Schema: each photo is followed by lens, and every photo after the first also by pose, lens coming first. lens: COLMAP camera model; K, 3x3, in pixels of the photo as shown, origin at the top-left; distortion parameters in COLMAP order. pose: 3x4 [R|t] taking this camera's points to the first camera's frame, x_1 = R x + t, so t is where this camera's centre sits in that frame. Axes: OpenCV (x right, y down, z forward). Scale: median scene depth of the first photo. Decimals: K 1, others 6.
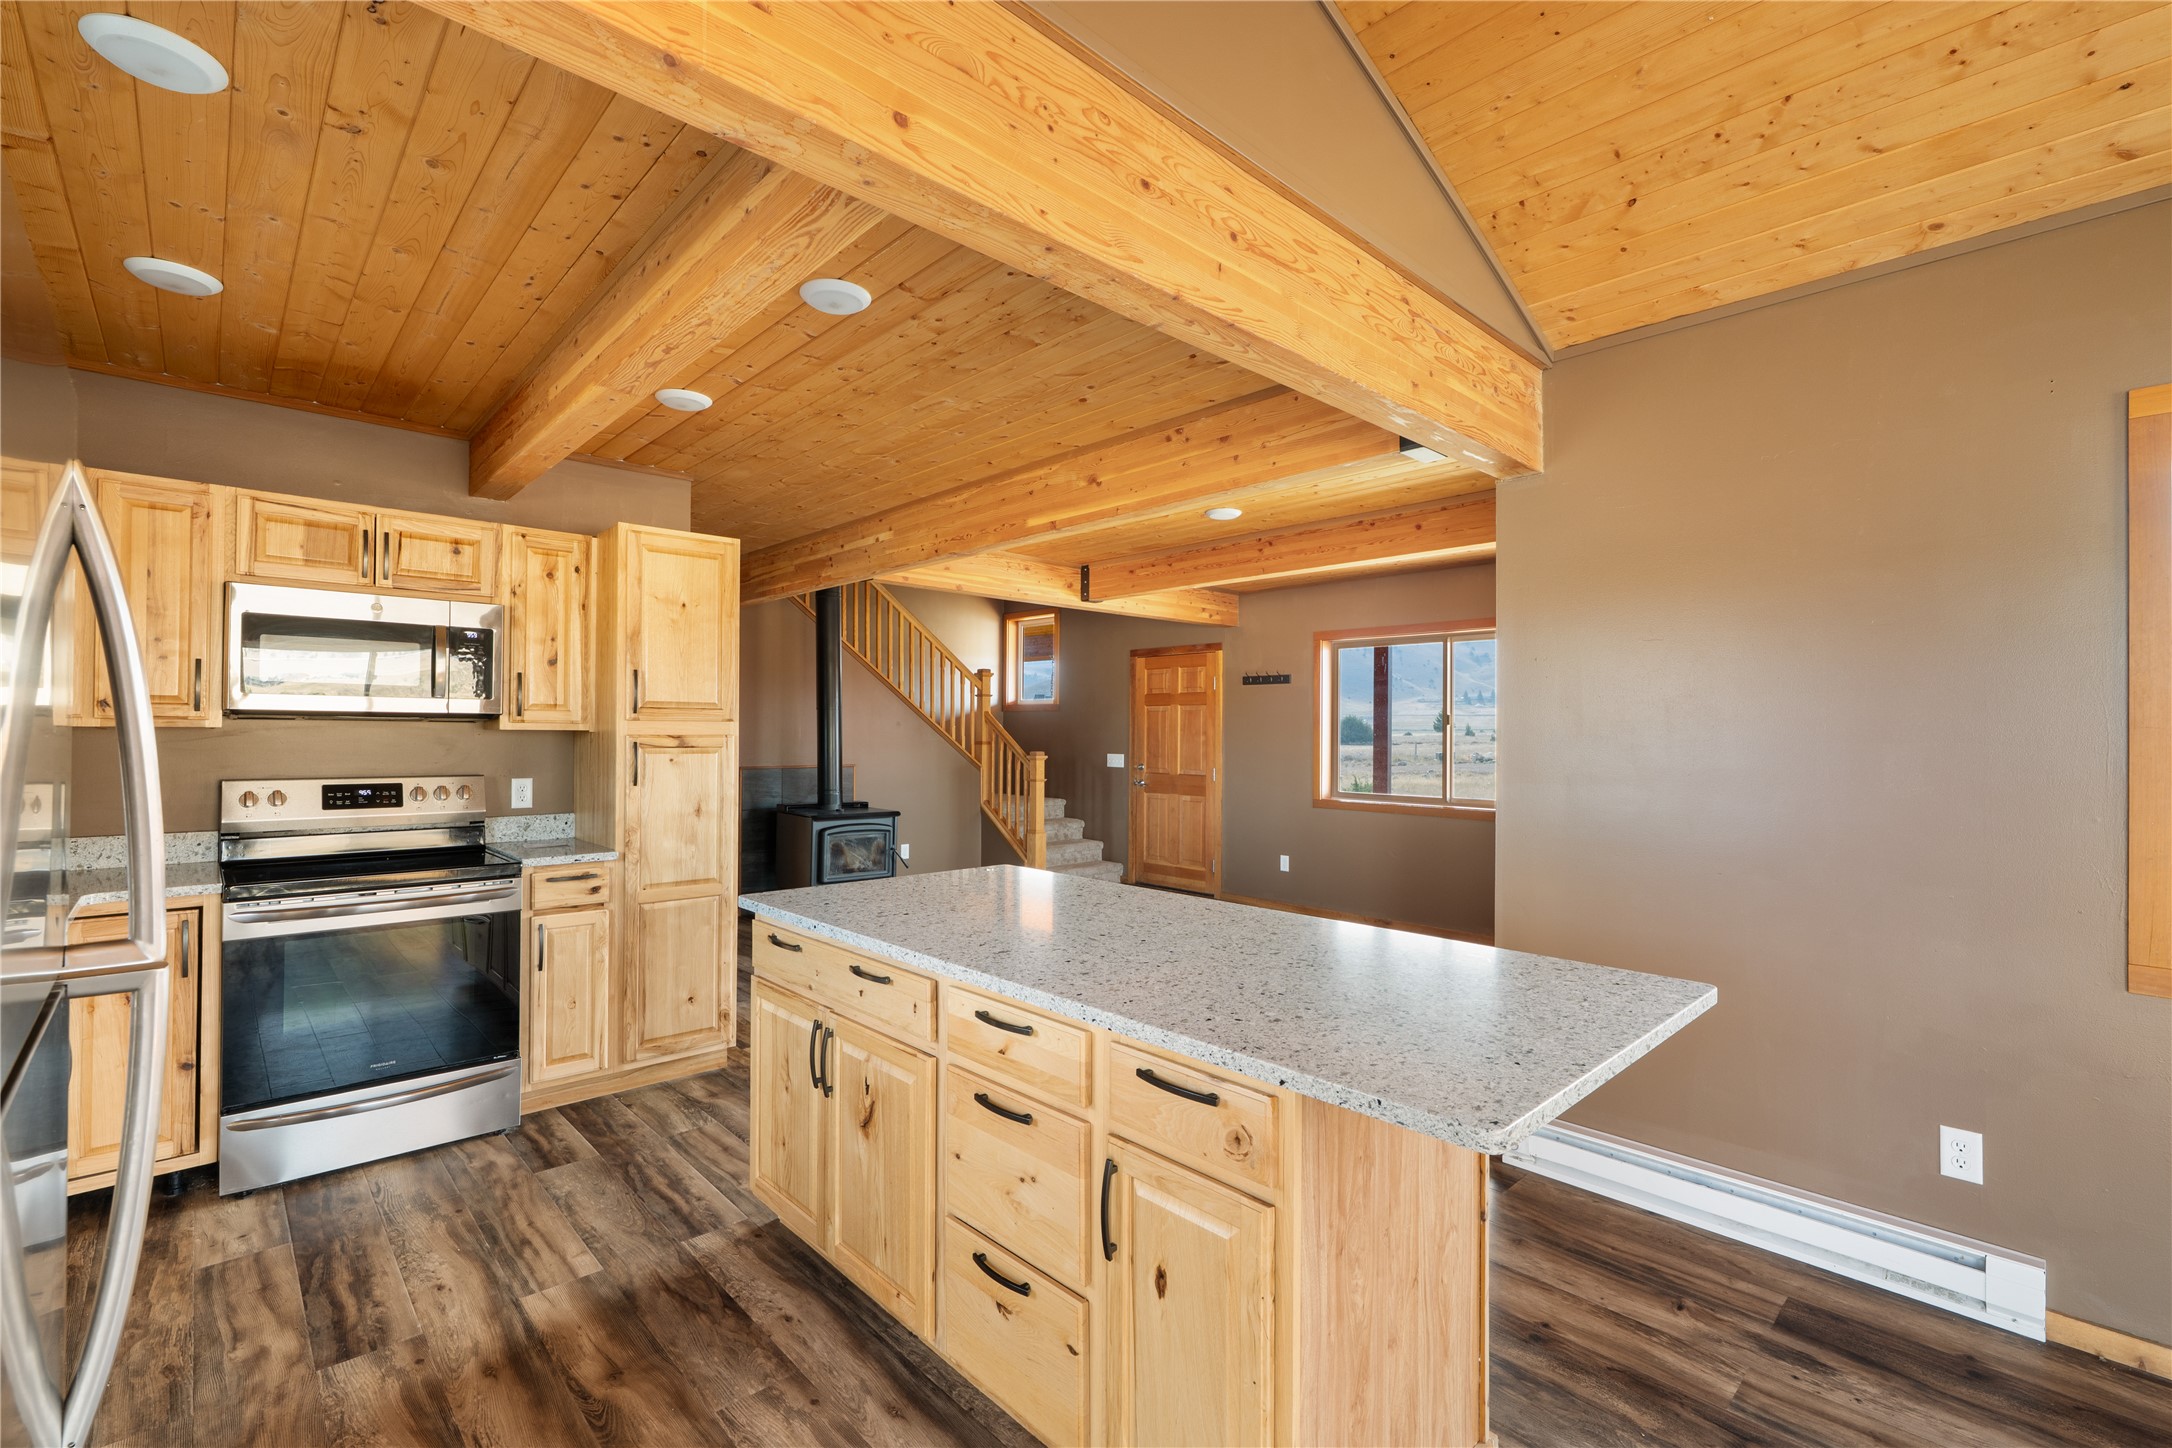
lens RADIAL K [[932.3, 0, 1090.6], [0, 932.3, 725.8], [0, 0, 1]] dist [-0.000517, -0.000216]
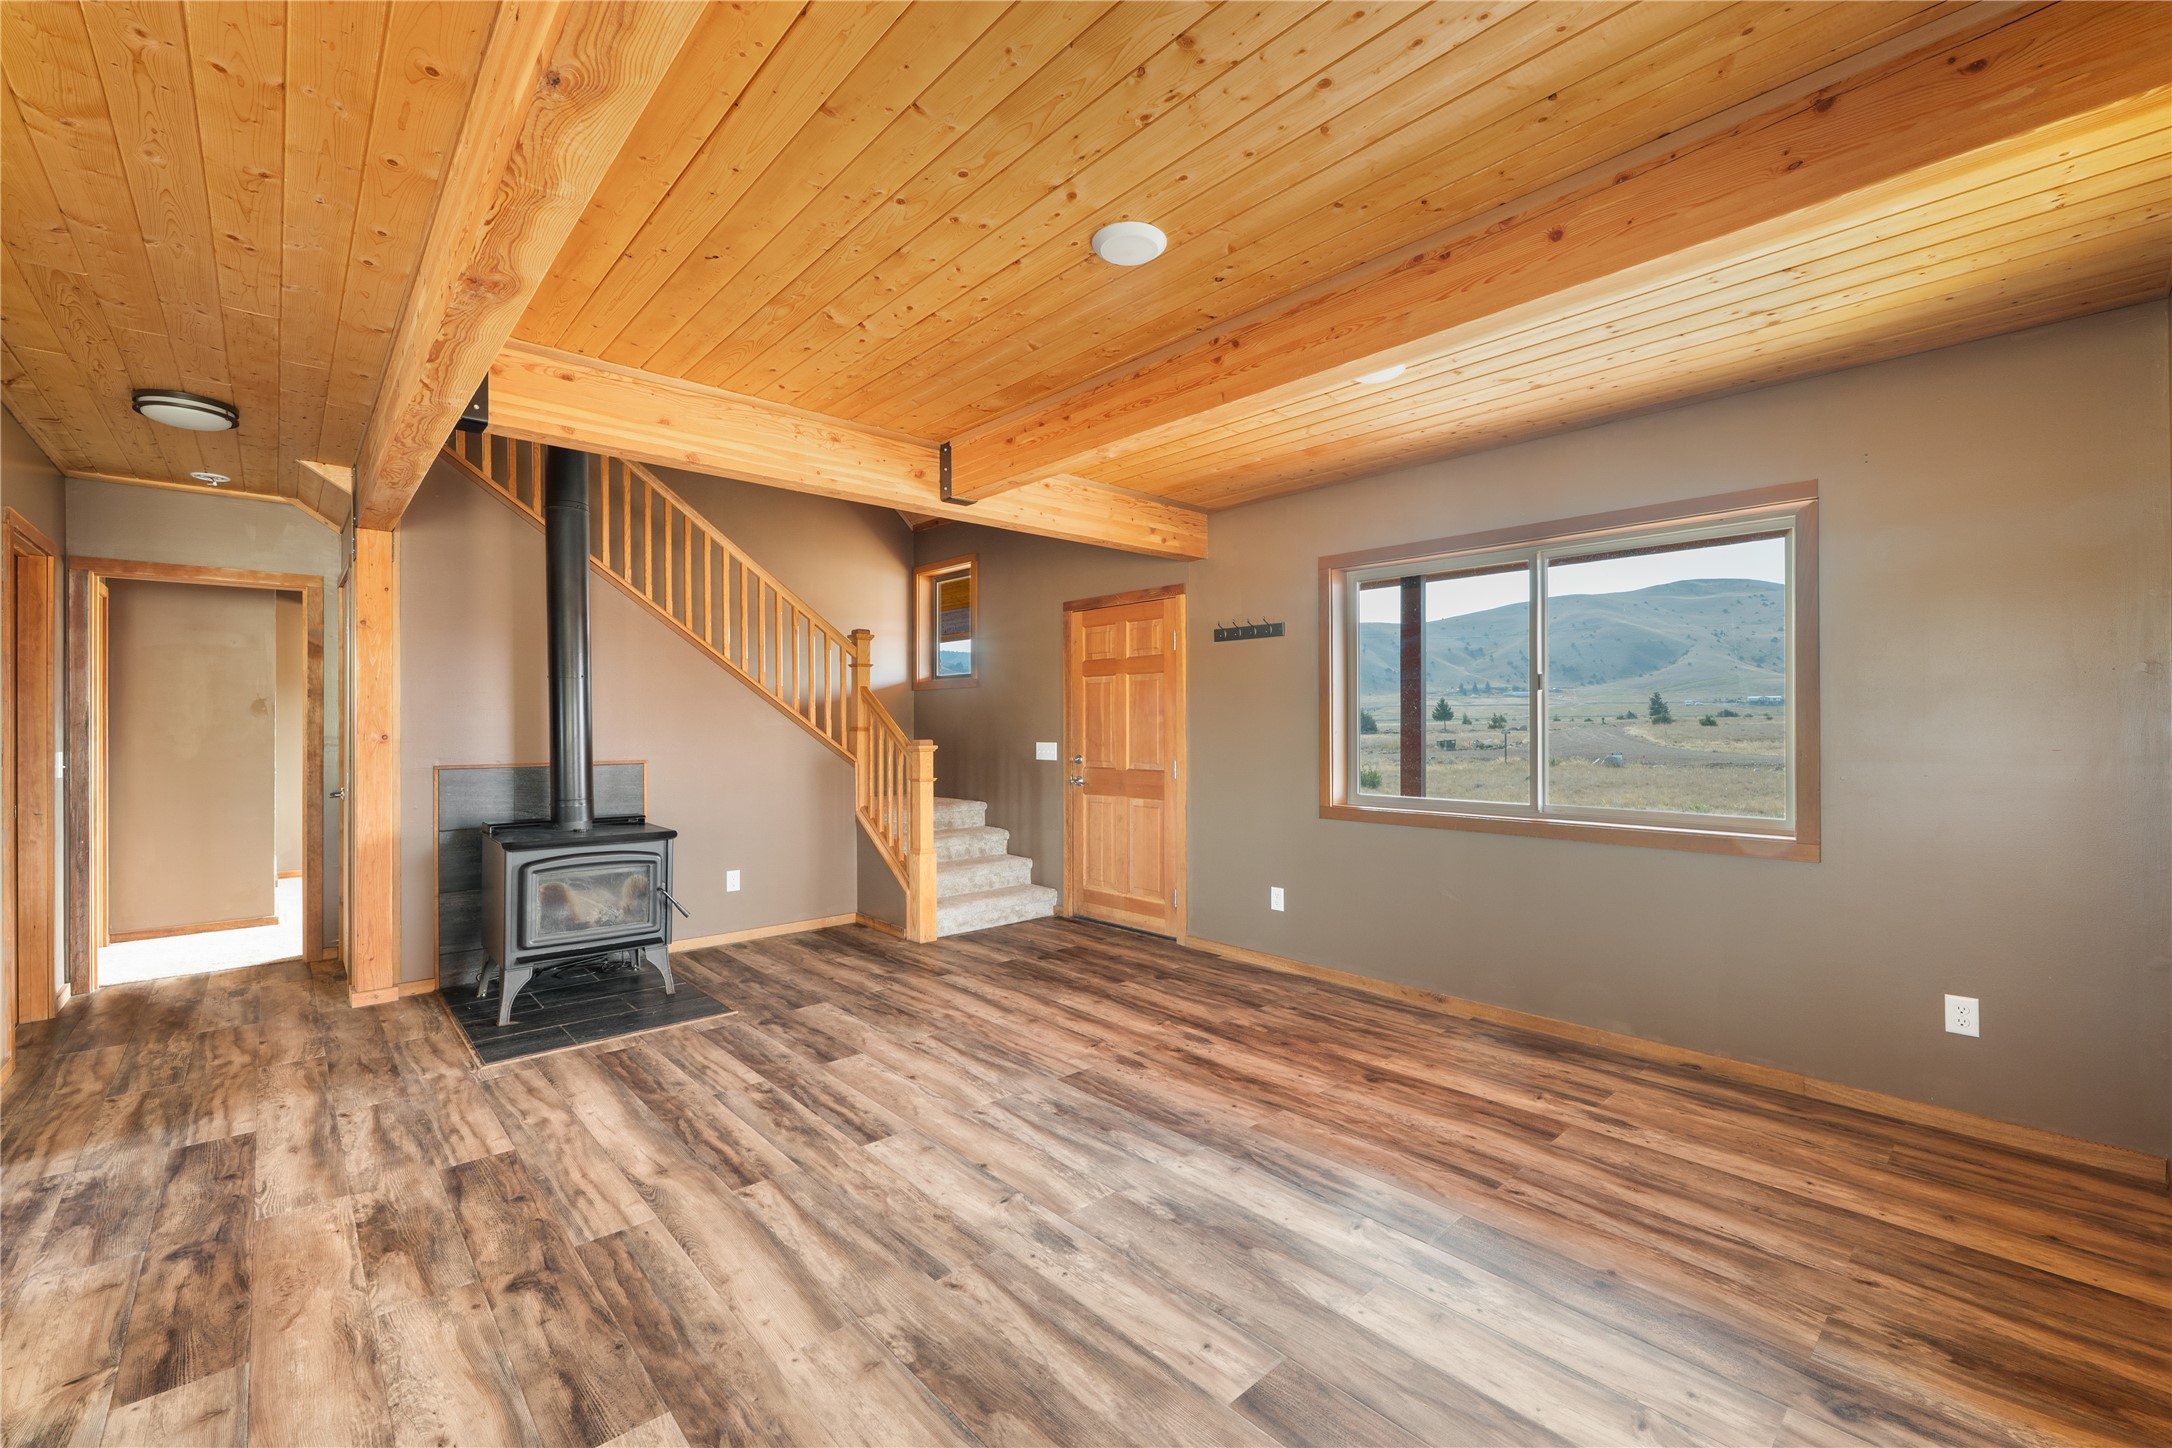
lens RADIAL K [[858.0, 0, 1016.7], [0, 858.0, 728.2], [0, 0, 1]] dist [-0.001485, -0.000101]
pose [[0.994844, -0.010962, -0.100824, 0.192553], [0.012062, 0.999874, 0.010310, 0.030449], [0.100698, -0.011473, 0.994851, 0.828041]]
